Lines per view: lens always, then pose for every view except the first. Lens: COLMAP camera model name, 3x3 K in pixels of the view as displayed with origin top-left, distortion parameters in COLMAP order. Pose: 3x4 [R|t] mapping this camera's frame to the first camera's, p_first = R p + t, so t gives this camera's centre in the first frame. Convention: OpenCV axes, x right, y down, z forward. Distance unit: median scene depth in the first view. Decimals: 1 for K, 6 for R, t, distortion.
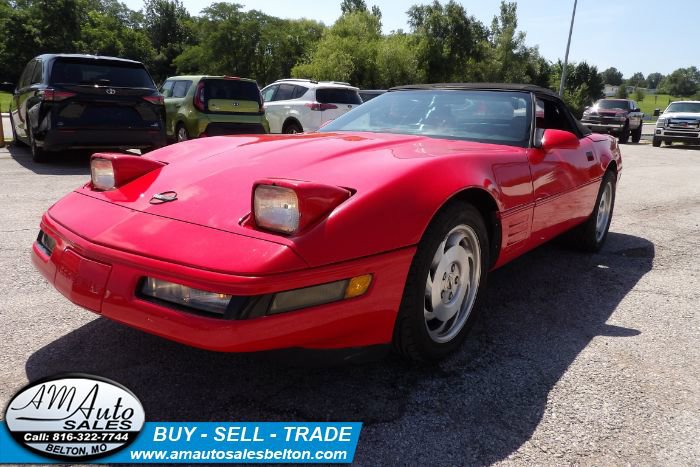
lens RADIAL K [[505.7, 0, 354.1], [0, 505.7, 230.2], [0, 0, 1]] dist [-0.014278, 0.029685]
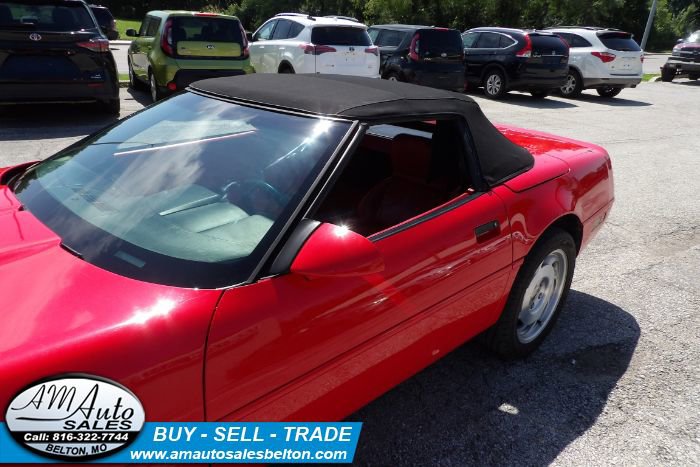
lens RADIAL K [[505.7, 0, 349.3], [0, 505.7, 232.3], [0, 0, 1]] dist [-0.014278, 0.029685]
pose [[0.989221, 0.062443, -0.132451, 0.123097], [-0.042719, 0.988237, 0.146845, -0.069708], [0.140062, -0.139604, 0.980252, 0.139086]]
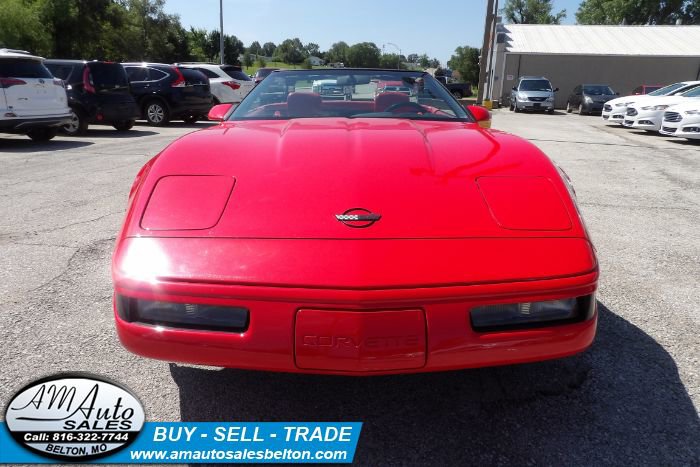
lens RADIAL K [[505.7, 0, 355.3], [0, 505.7, 222.4], [0, 0, 1]] dist [-0.014278, 0.029685]
pose [[0.779372, -0.189429, 0.597240, -0.149436], [0.162162, 0.981709, 0.099757, -0.023708], [-0.605213, 0.019102, 0.795834, 0.060941]]
